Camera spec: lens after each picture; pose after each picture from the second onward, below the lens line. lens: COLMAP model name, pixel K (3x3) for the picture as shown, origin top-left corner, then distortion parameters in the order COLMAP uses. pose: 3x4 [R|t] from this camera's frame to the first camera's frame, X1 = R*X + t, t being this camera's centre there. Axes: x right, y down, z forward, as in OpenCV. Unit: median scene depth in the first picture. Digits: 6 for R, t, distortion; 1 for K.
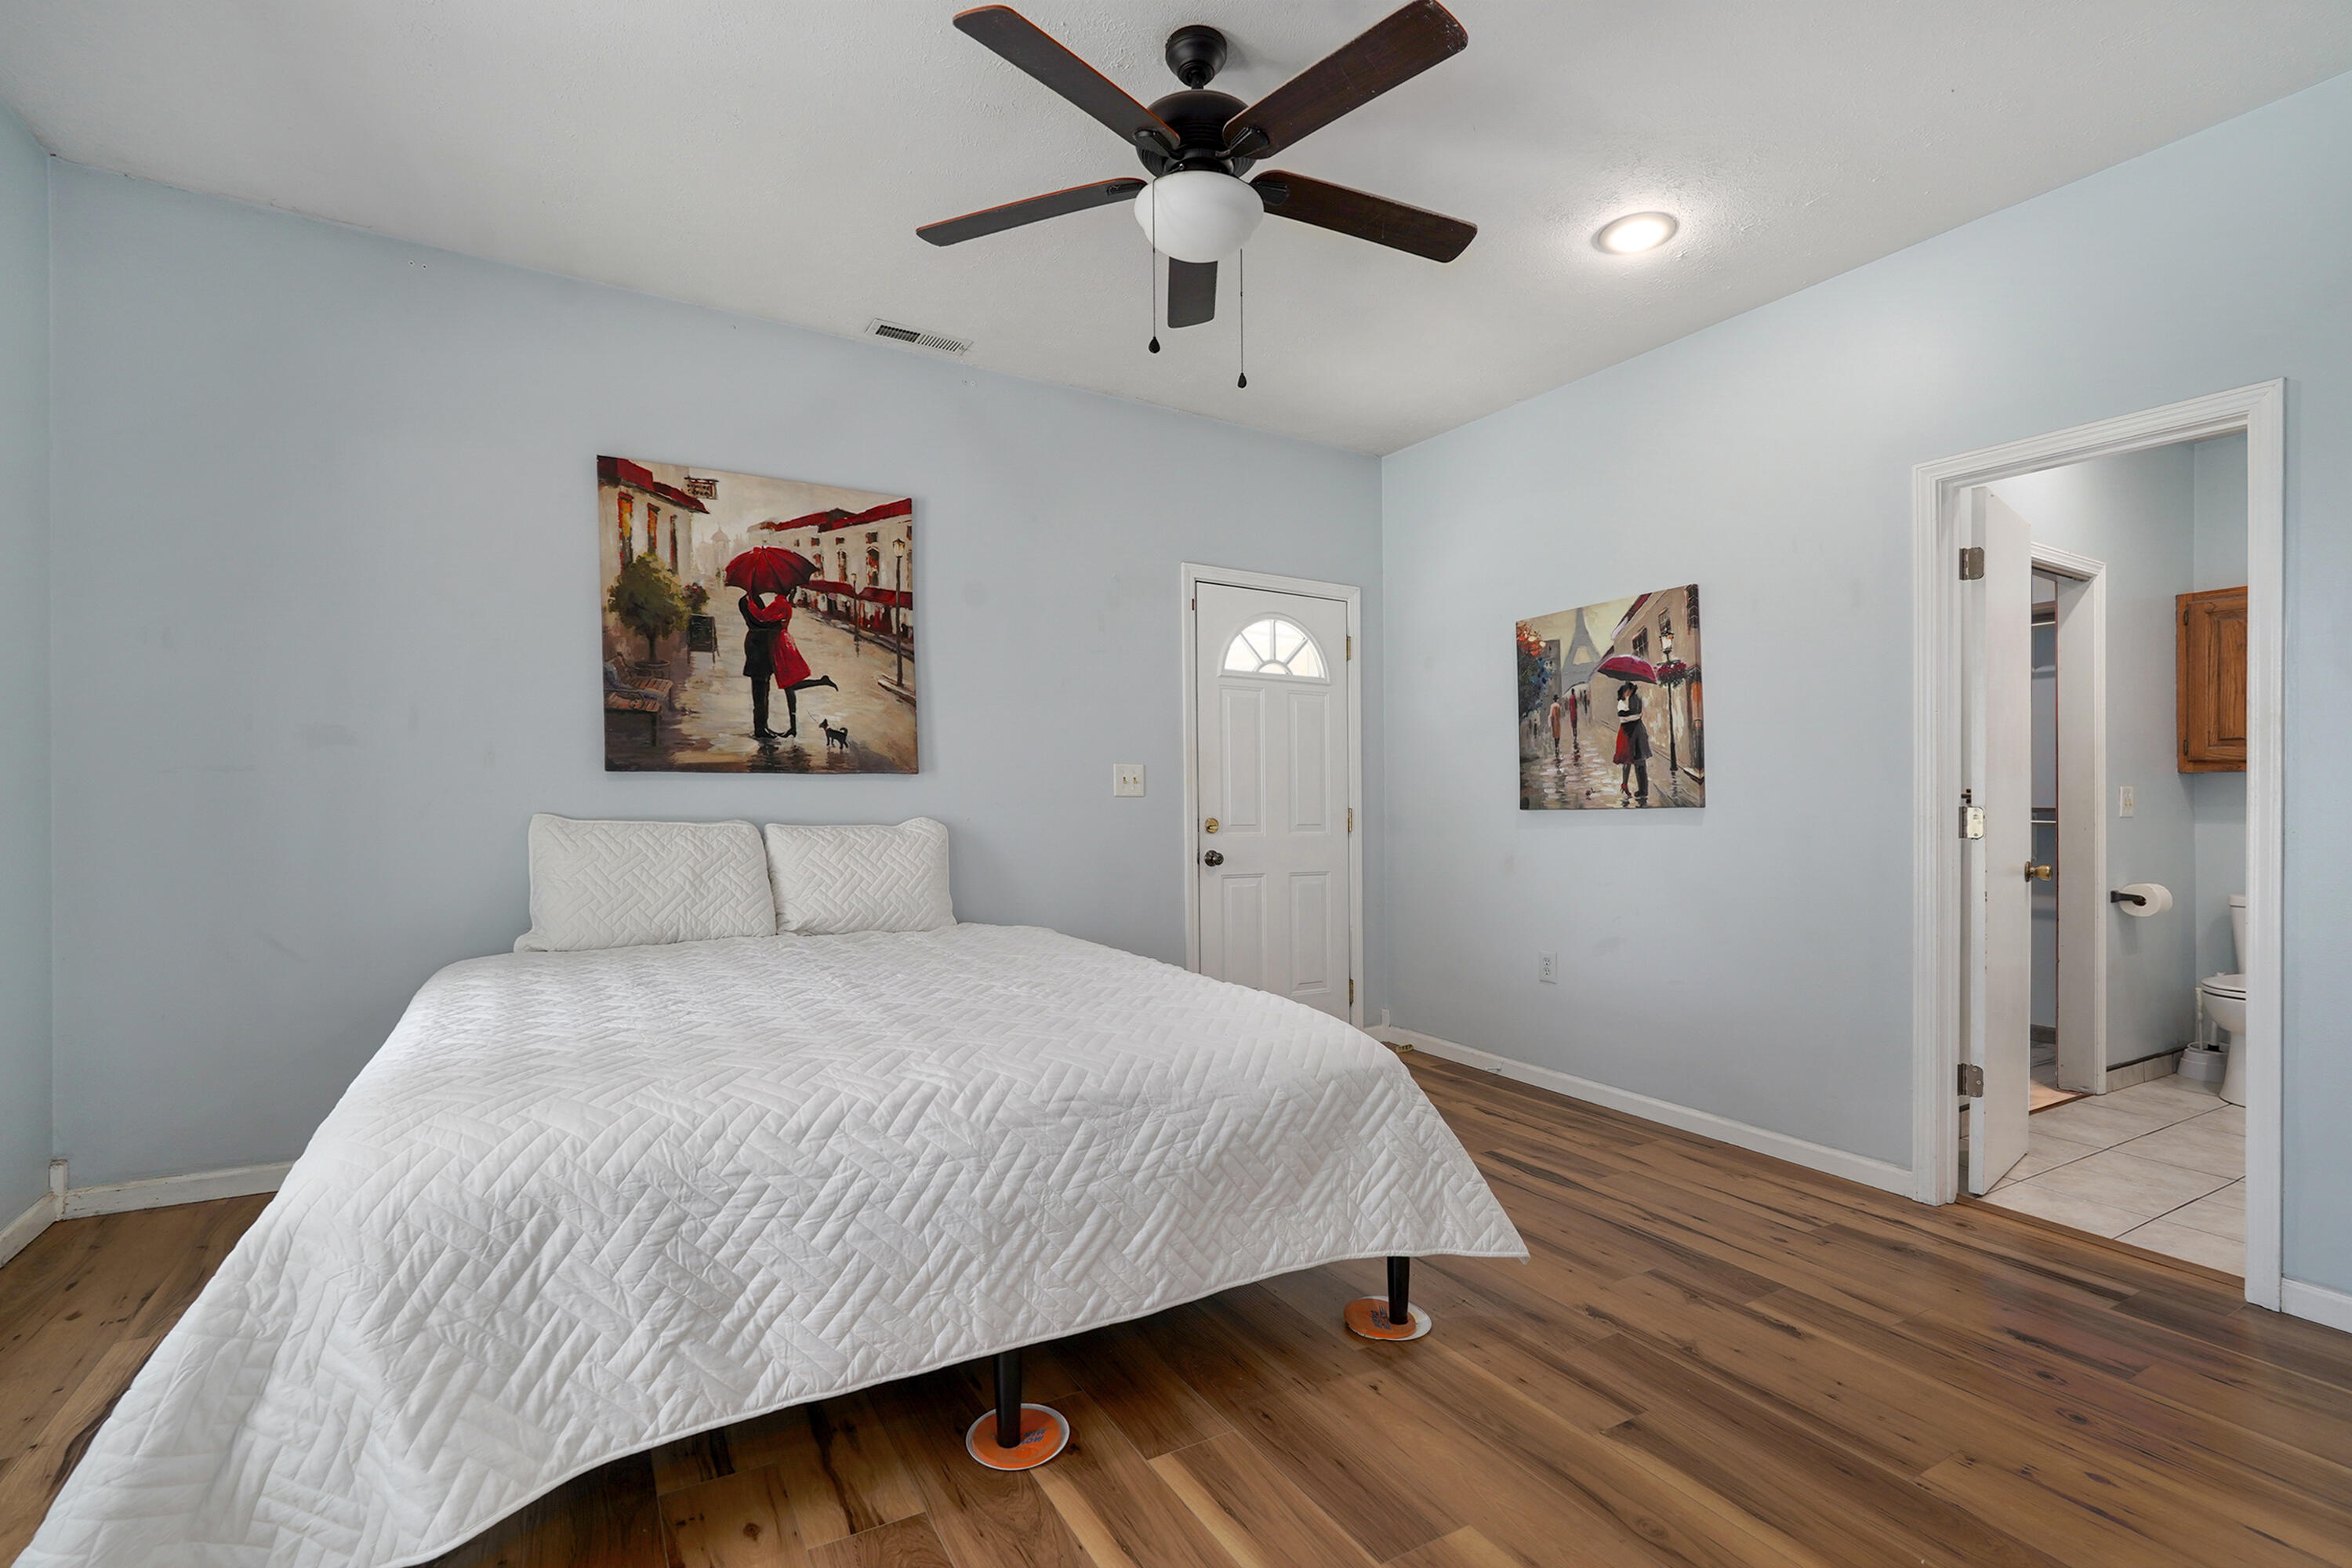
lens RADIAL K [[1061.6, 0, 1153.2], [0, 1061.6, 792.1], [0, 0, 1]] dist [-0.008236, 0.002632]
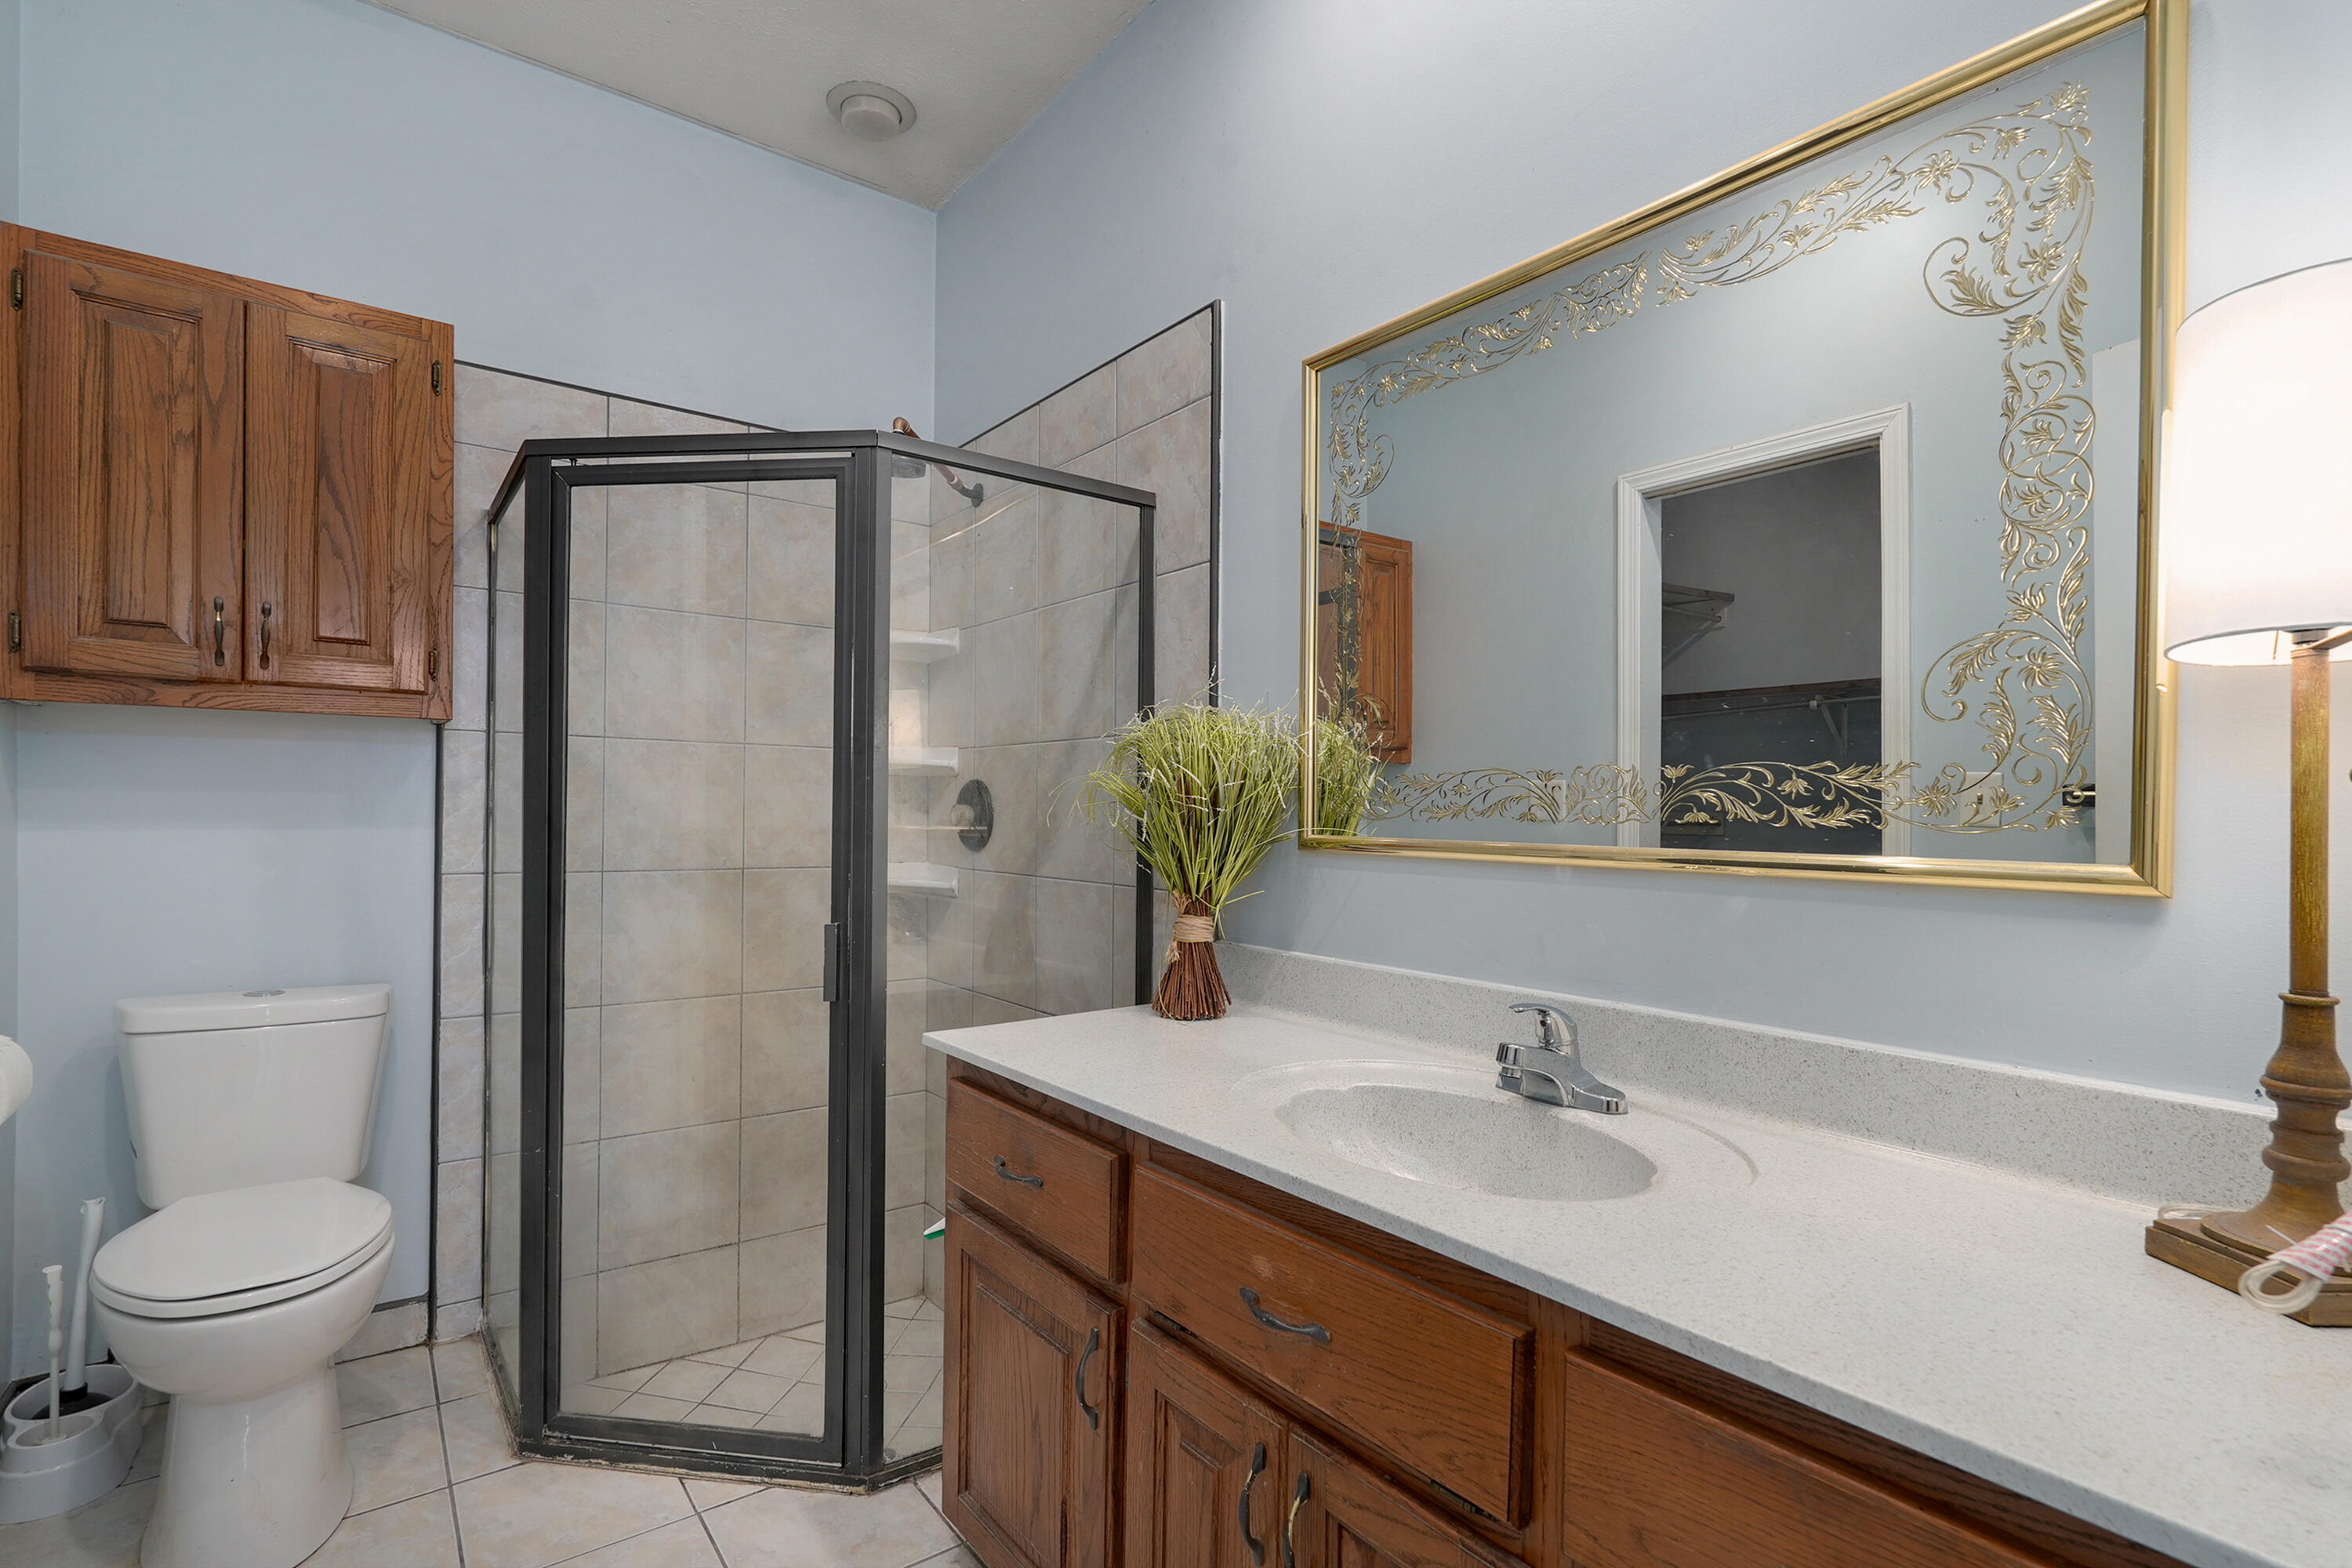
lens RADIAL K [[1131.4, 0, 1177.7], [0, 1131.4, 793.1], [0, 0, 1]] dist [-0.001535, 0.000406]
pose [[-0.125176, -0.001409, 0.992134, 0.533416], [-0.010070, 0.999949, 0.000150, 0.011420], [-0.992083, -0.009972, -0.125184, 0.647670]]
